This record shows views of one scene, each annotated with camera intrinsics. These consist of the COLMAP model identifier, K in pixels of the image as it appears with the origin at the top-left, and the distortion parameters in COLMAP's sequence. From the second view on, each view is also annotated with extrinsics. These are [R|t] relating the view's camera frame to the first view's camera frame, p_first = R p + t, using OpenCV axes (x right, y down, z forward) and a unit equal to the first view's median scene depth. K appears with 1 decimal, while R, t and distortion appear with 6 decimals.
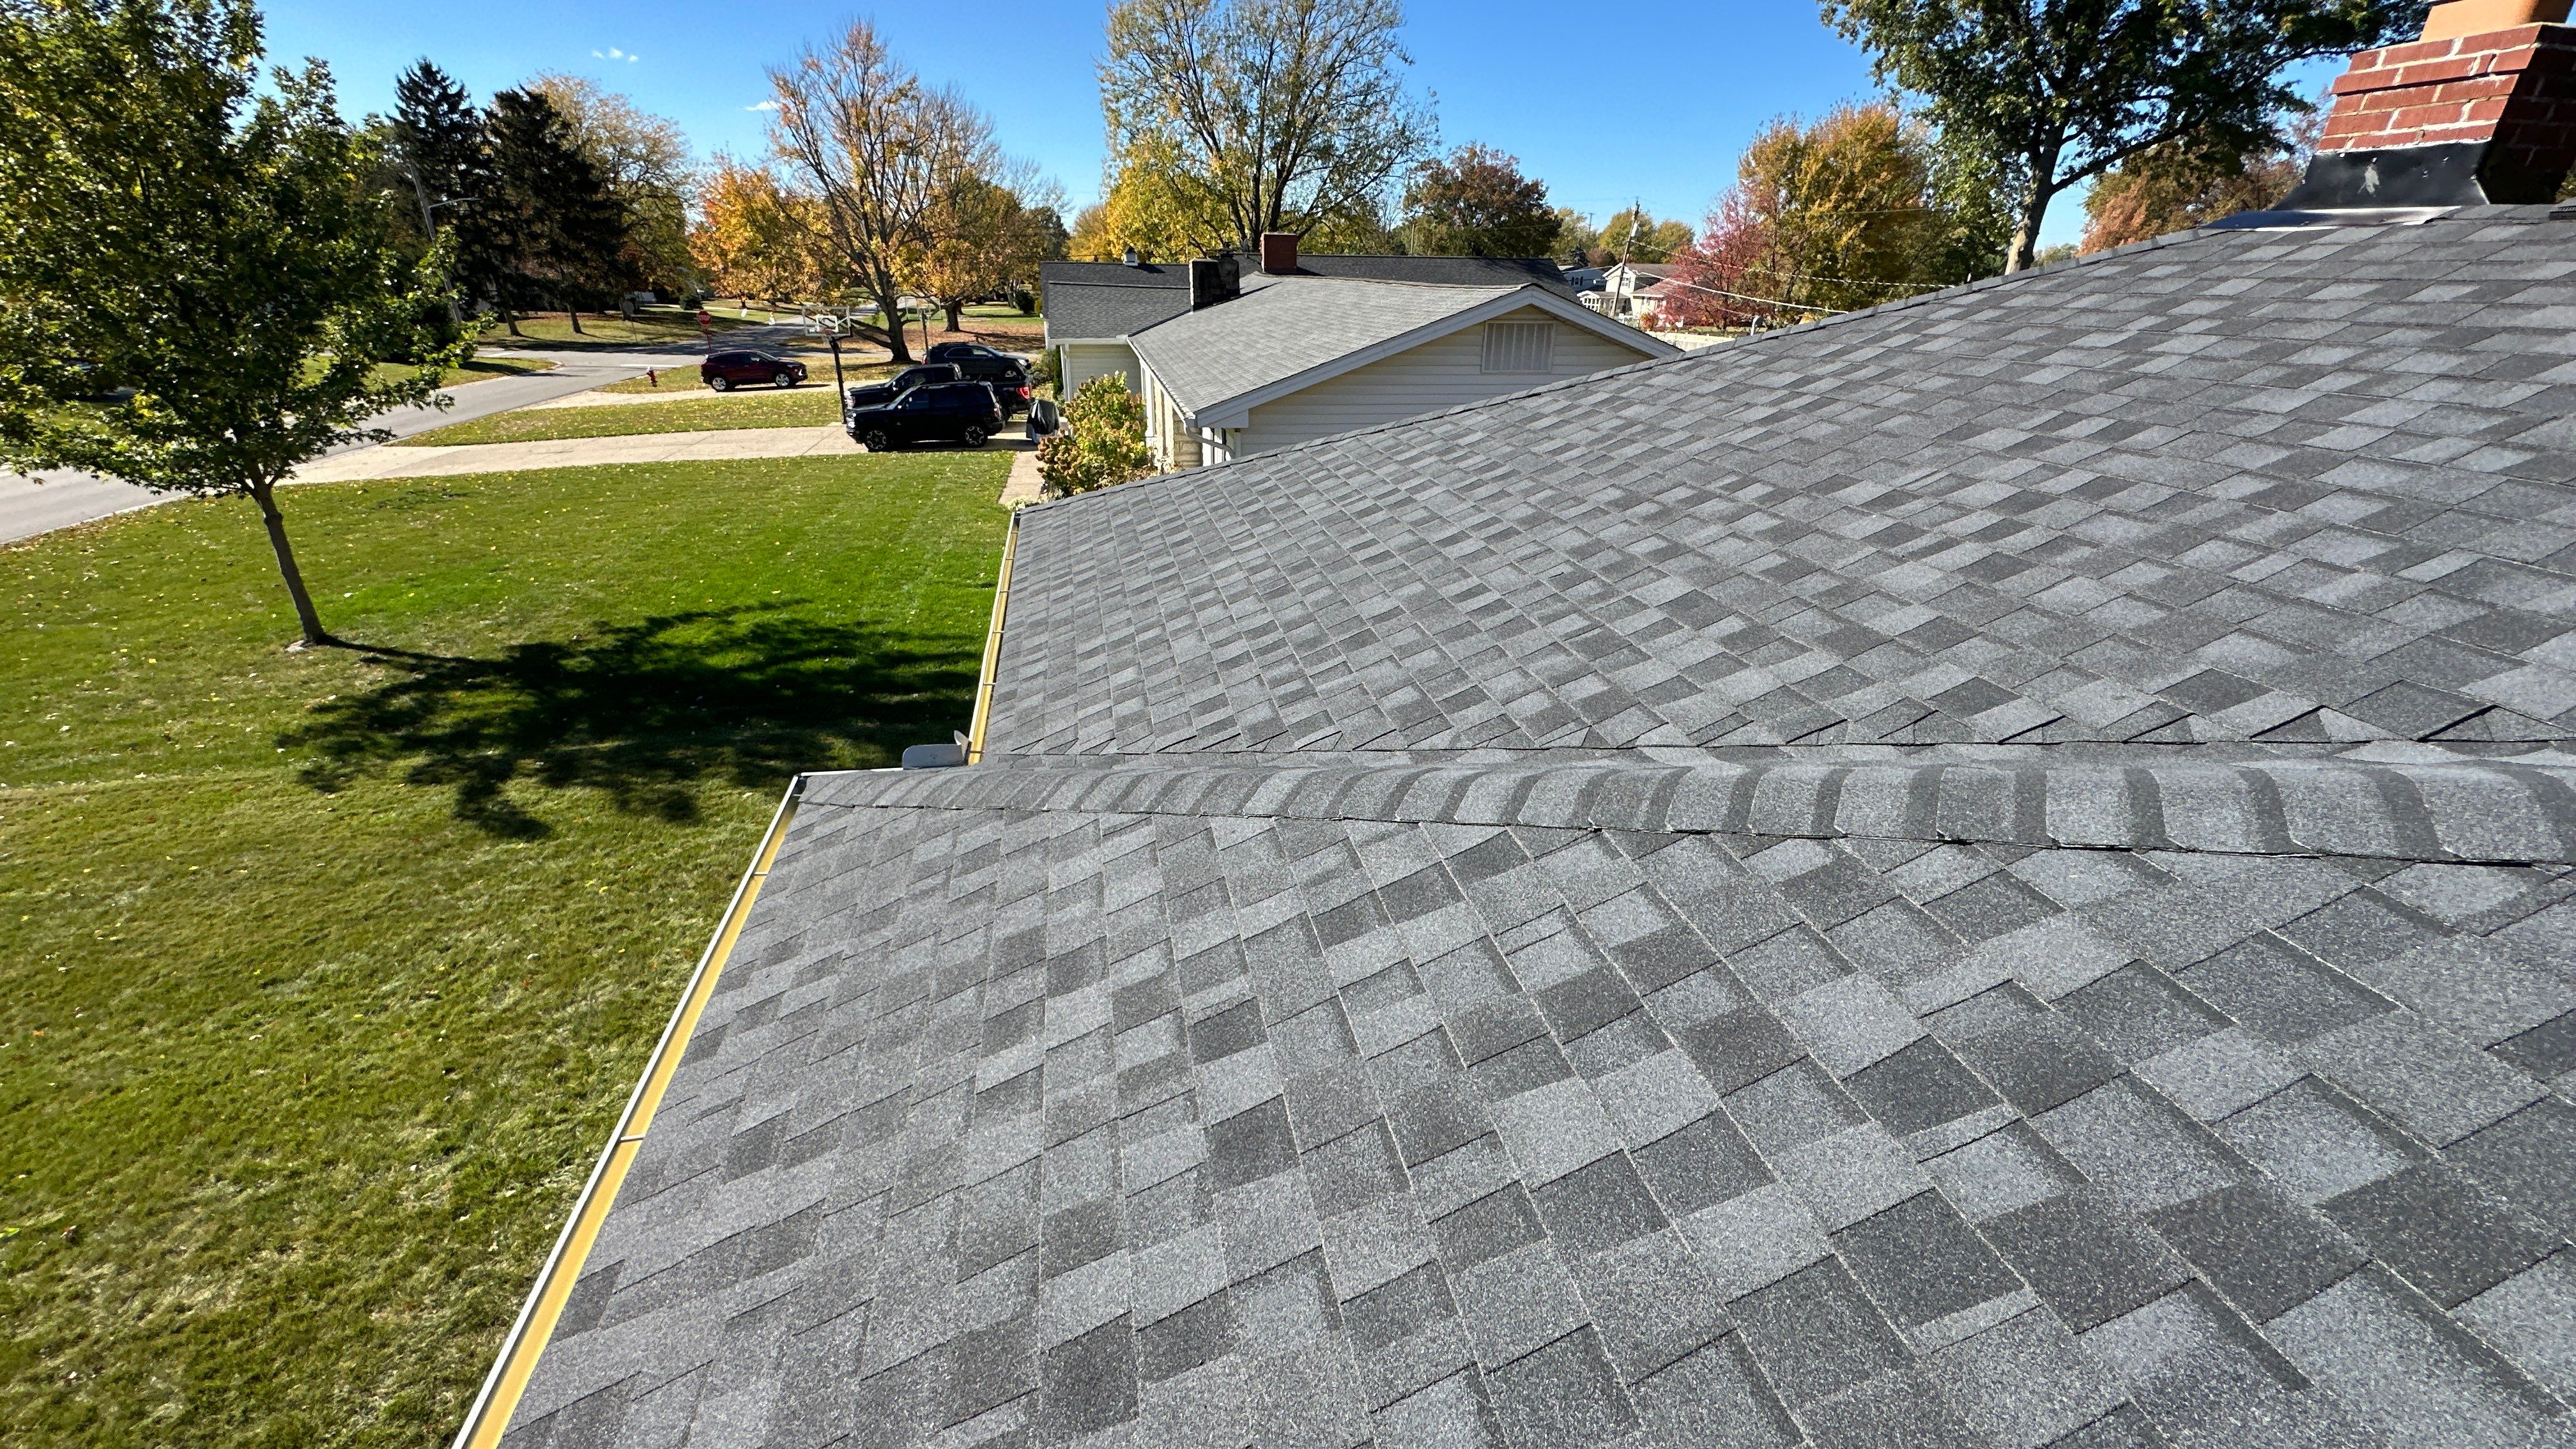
lens RADIAL K [[1030.0, 0, 1285.4], [0, 1030.0, 720.7], [0, 0, 1]] dist [-0.006374, 0.001970]
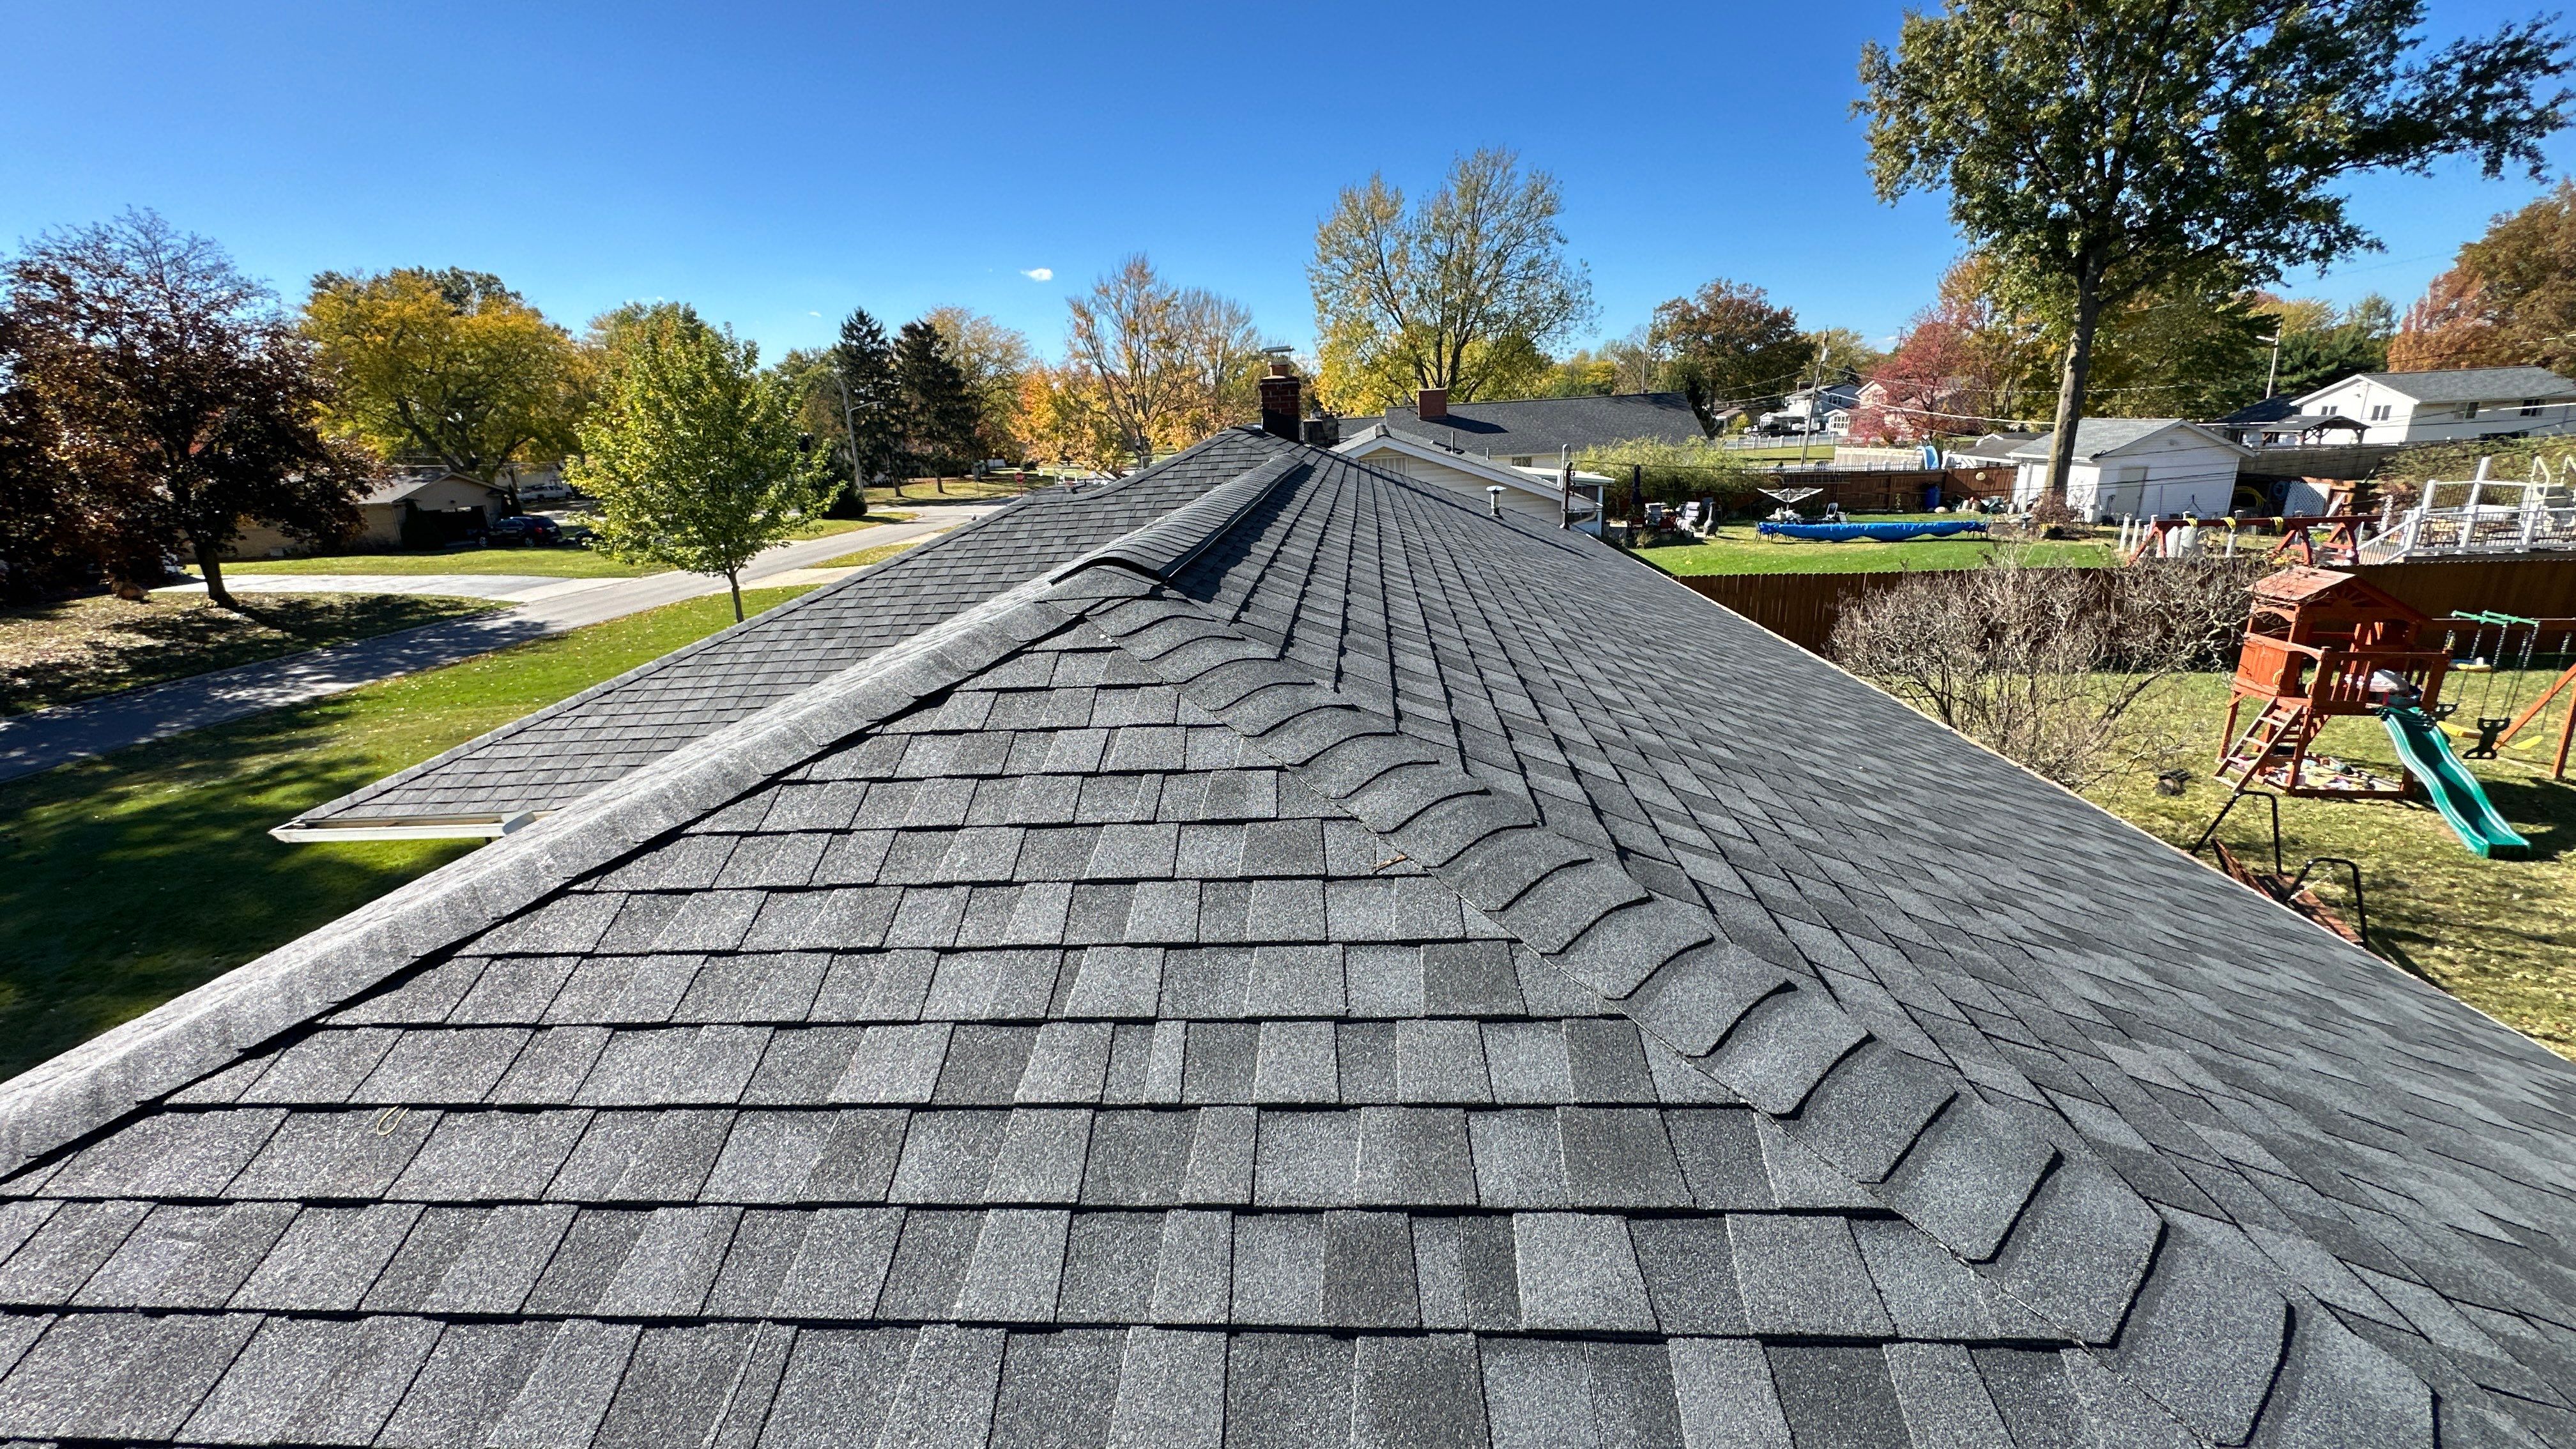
lens RADIAL K [[1030.0, 0, 1285.4], [0, 1030.0, 720.7], [0, 0, 1]] dist [-0.006374, 0.001970]
pose [[0.961554, 0.017400, -0.274064, 0.468981], [-0.050918, 0.991982, -0.115664, 0.191055], [0.269854, 0.125172, 0.954731, -0.466504]]
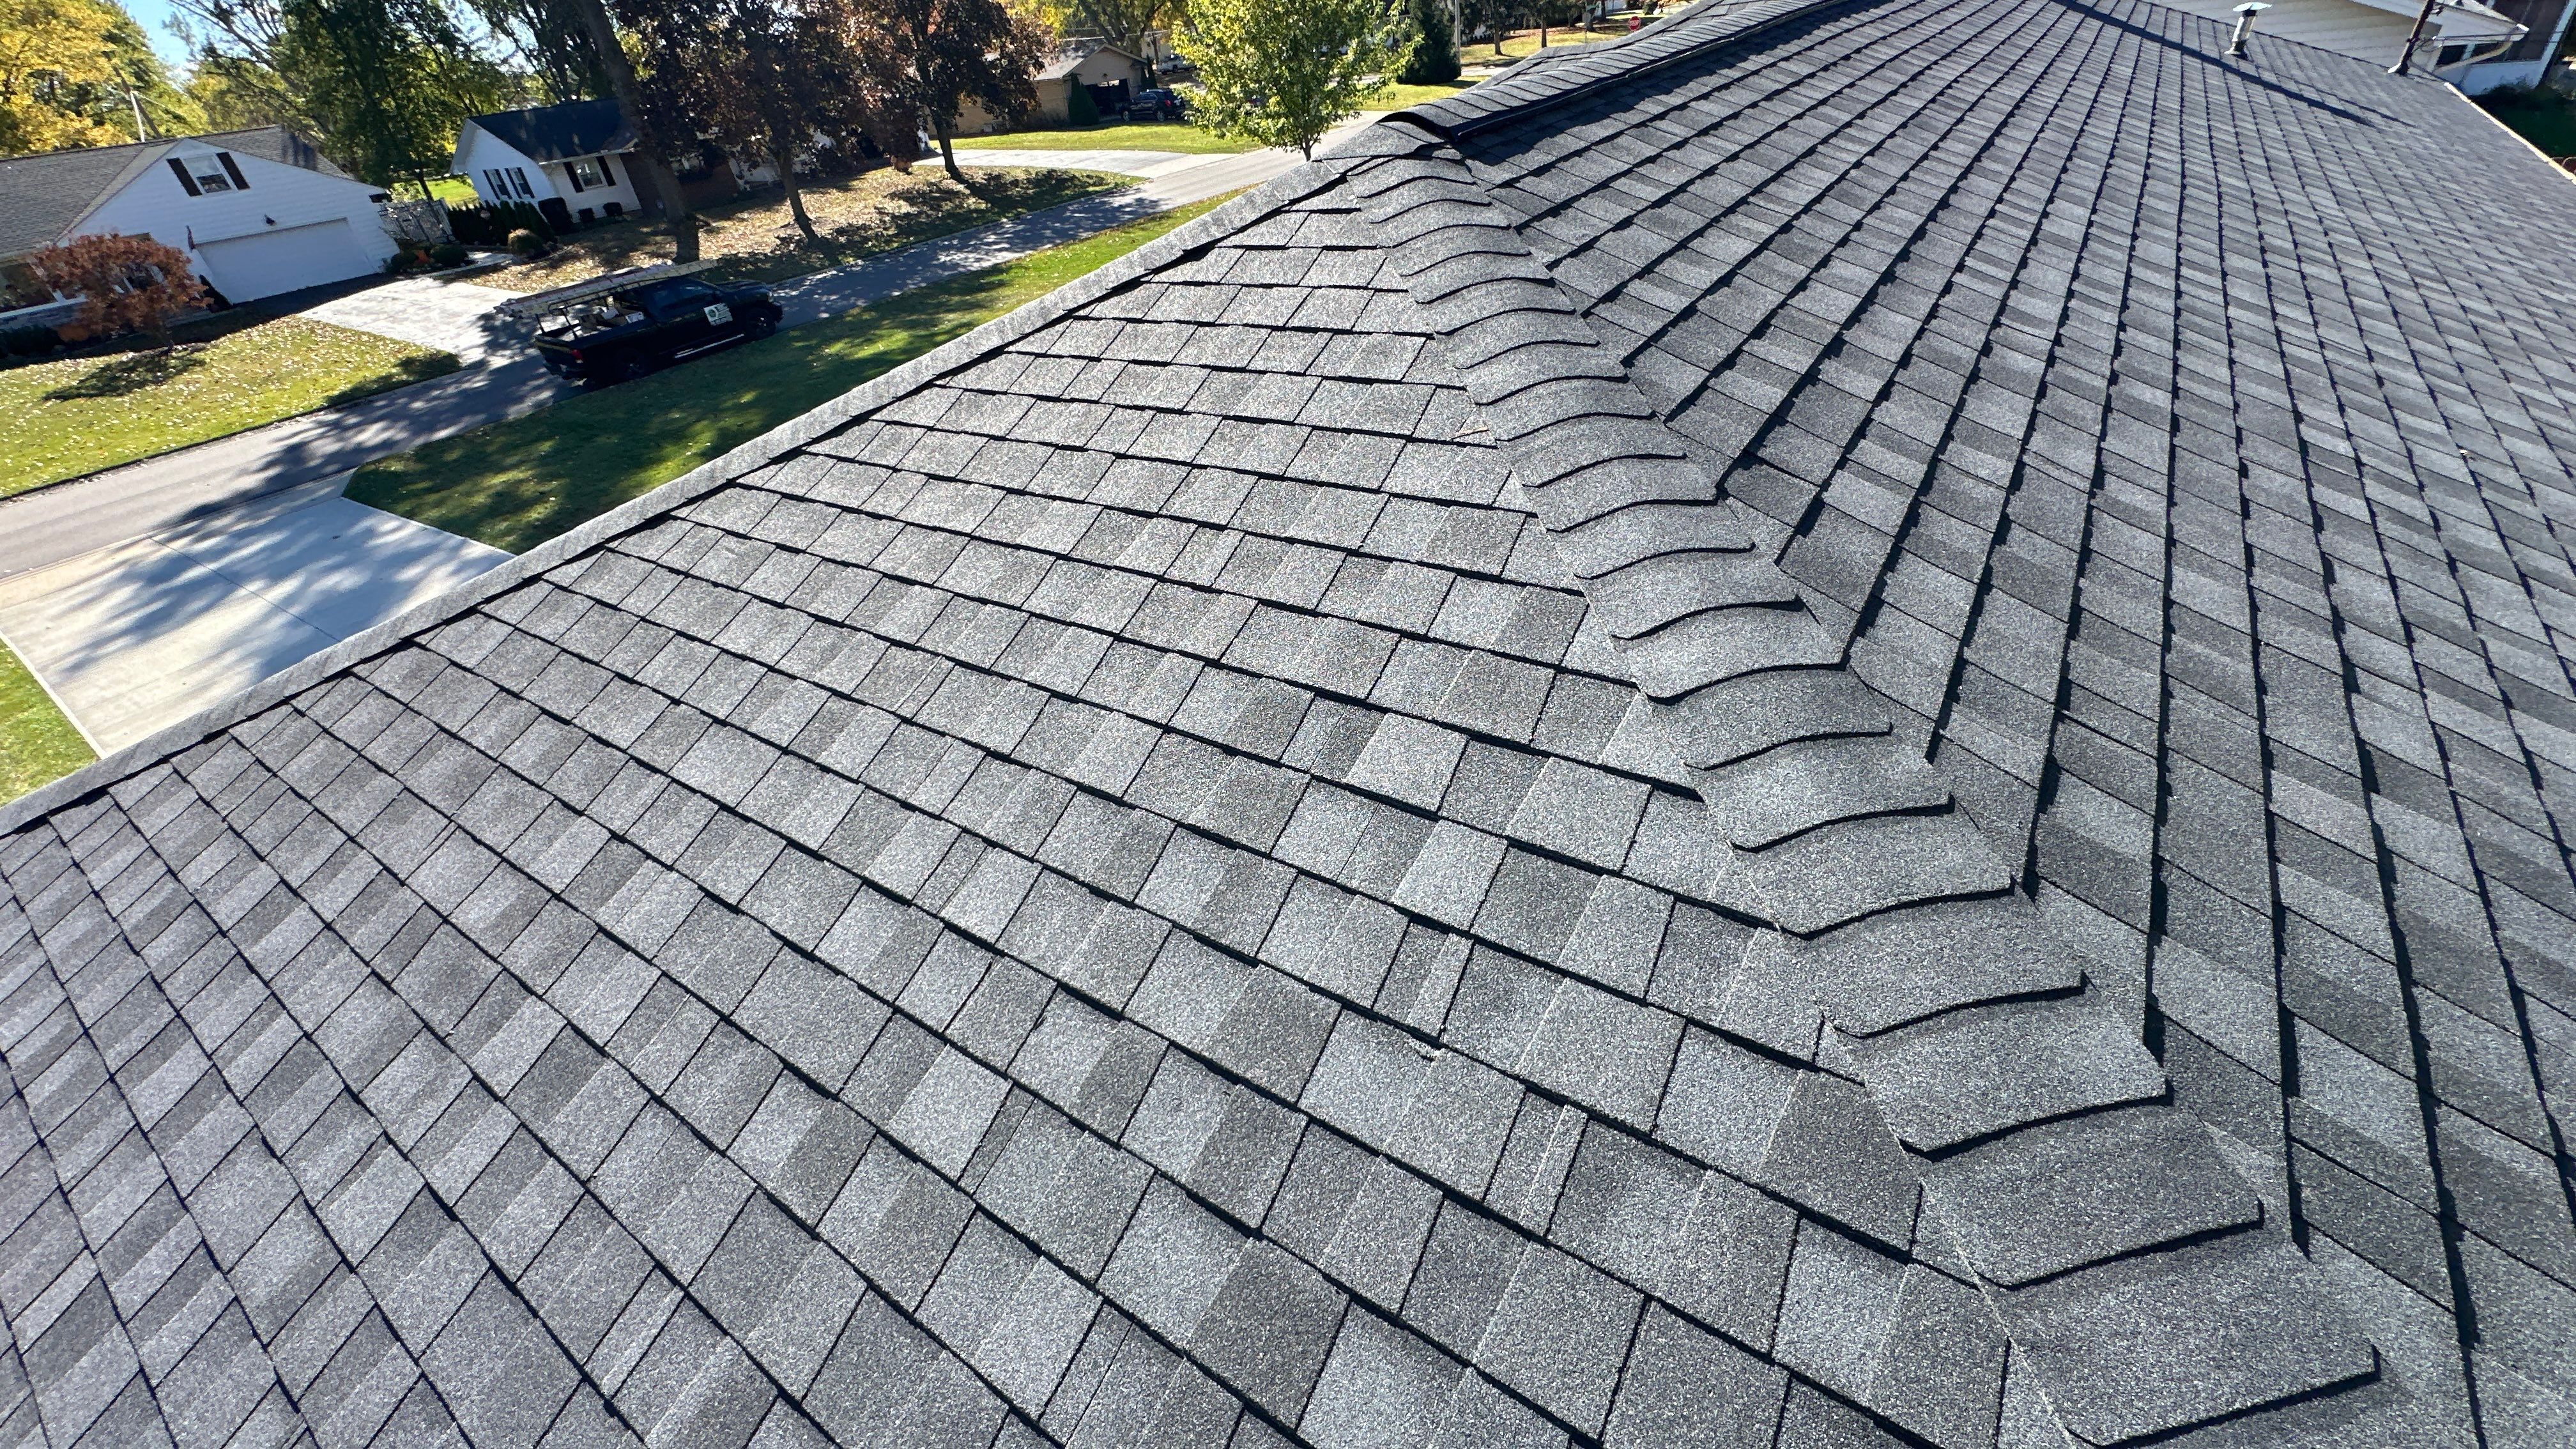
lens RADIAL K [[1037.3, 0, 1274.6], [0, 1037.3, 721.9], [0, 0, 1]] dist [-0.001836, 0.000247]
pose [[0.684733, 0.334637, -0.647425, 0.521505], [-0.178244, 0.938268, 0.296451, 0.192768], [0.706661, -0.087590, 0.702110, -0.456593]]
